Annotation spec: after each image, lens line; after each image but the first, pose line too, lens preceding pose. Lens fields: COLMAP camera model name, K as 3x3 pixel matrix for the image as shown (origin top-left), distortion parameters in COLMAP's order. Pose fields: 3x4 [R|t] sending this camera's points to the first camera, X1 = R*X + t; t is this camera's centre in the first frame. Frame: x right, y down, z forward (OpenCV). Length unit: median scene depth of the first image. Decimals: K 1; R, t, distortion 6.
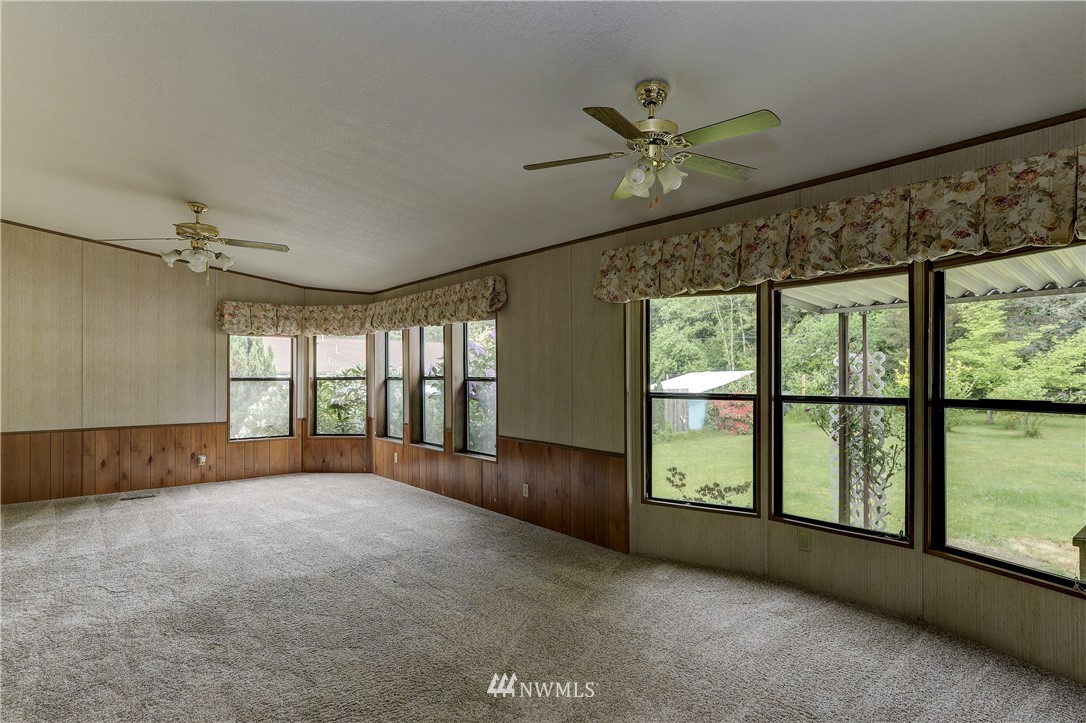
lens RADIAL K [[575.3, 0, 544.3], [0, 575.3, 368.4], [0, 0, 1]] dist [0.000958, 0.000001]
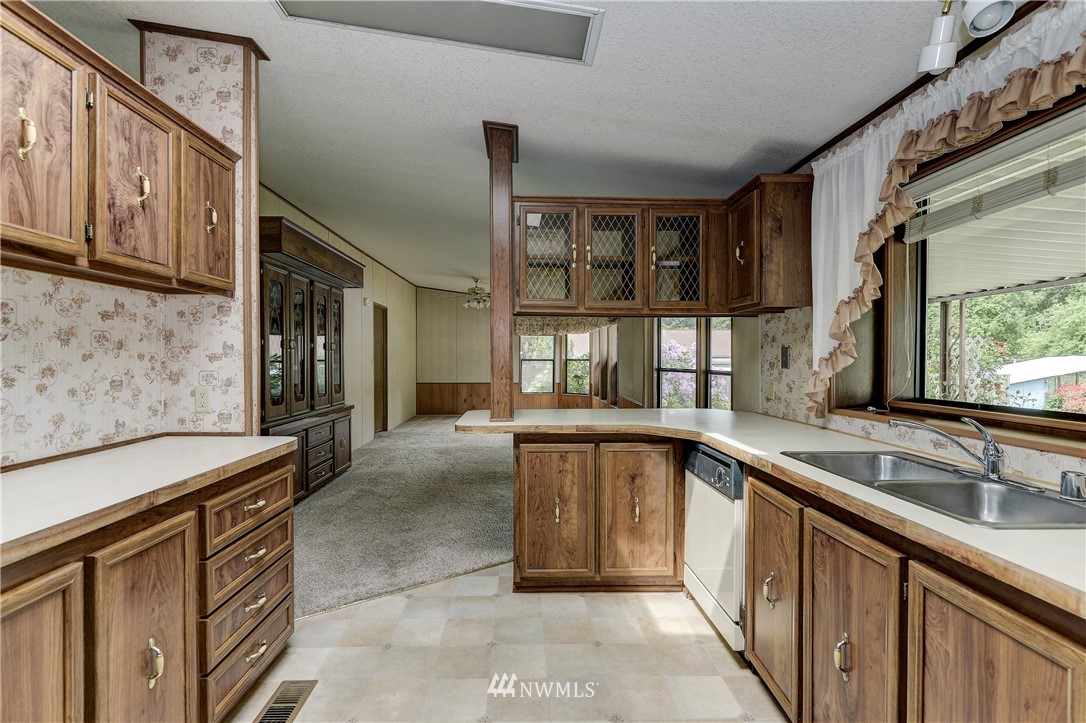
lens RADIAL K [[506.0, 0, 544.6], [0, 506.0, 362.8], [0, 0, 1]] dist [-0.000905, -0.000223]
pose [[0.795346, 0.006746, -0.606119, 0.573933], [0.004427, 0.999847, 0.016937, 0.001390], [0.606140, -0.016154, 0.795194, -0.275078]]
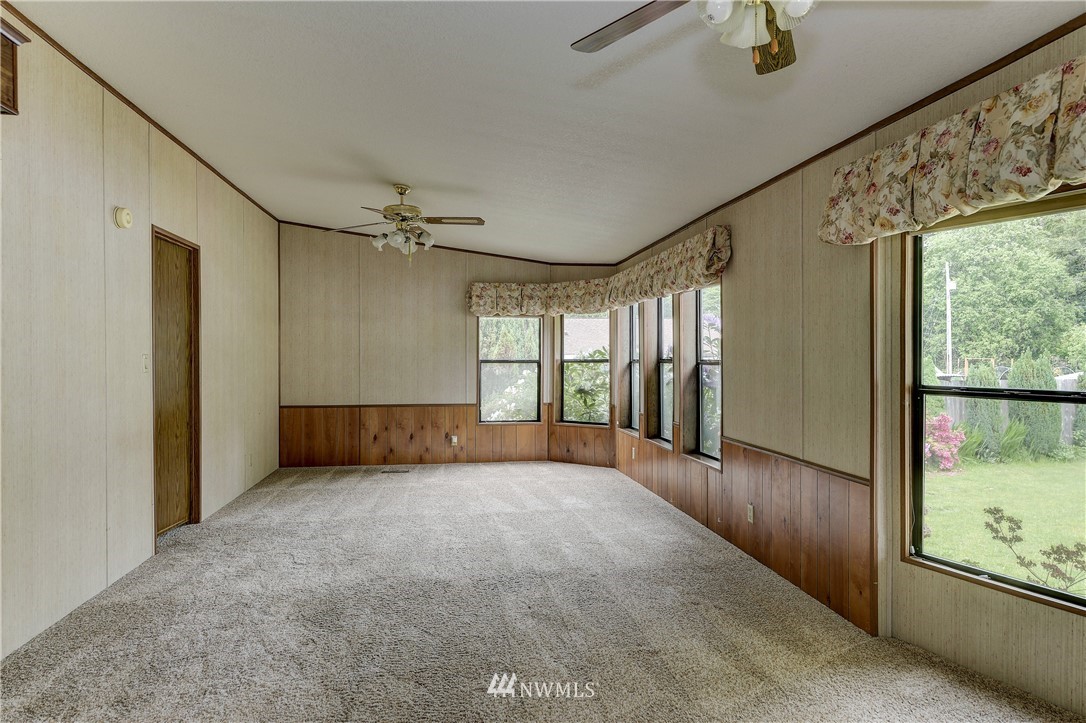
lens RADIAL K [[630.2, 0, 539.5], [0, 630.2, 359.8], [0, 0, 1]] dist [0.003363, -0.001164]
pose [[0.853786, 0.003225, -0.520615, 0.129901], [0.004713, 0.999892, 0.013923, 0.001840], [0.520603, -0.014341, 0.853678, 0.141820]]
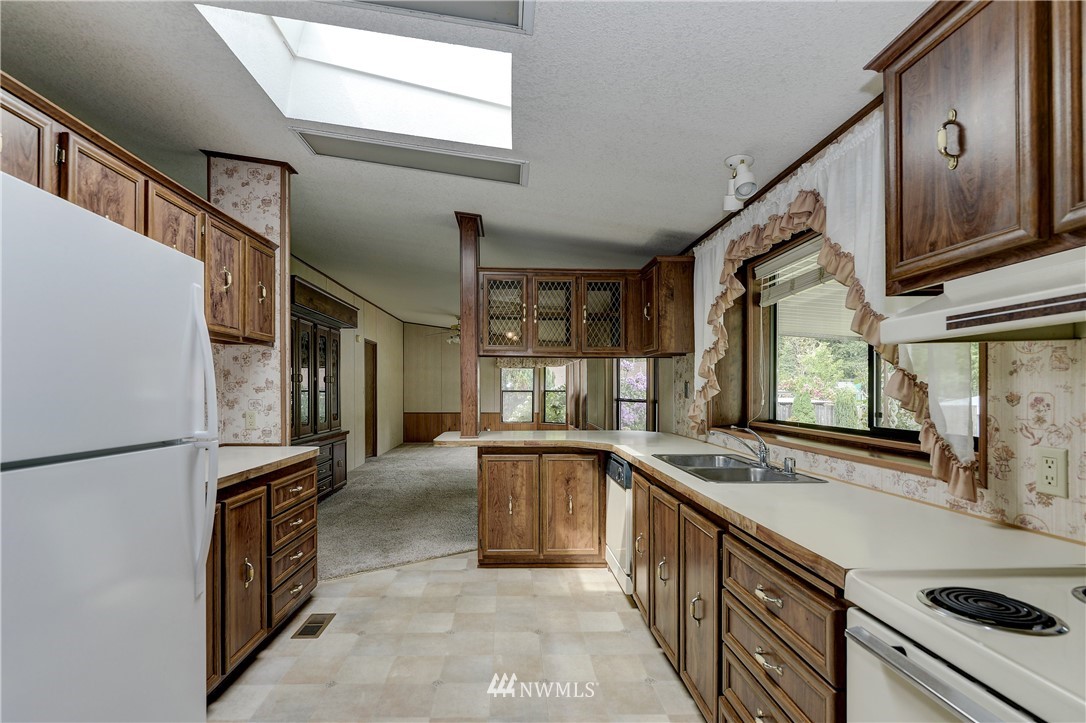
lens RADIAL K [[518.9, 0, 538.0], [0, 518.9, 392.7], [0, 0, 1]] dist [-0.001561, -0.000163]
pose [[0.799095, 0.005954, -0.601175, 0.710288], [0.003741, 0.999882, 0.014876, -0.001287], [0.601193, -0.014136, 0.798979, -0.385369]]
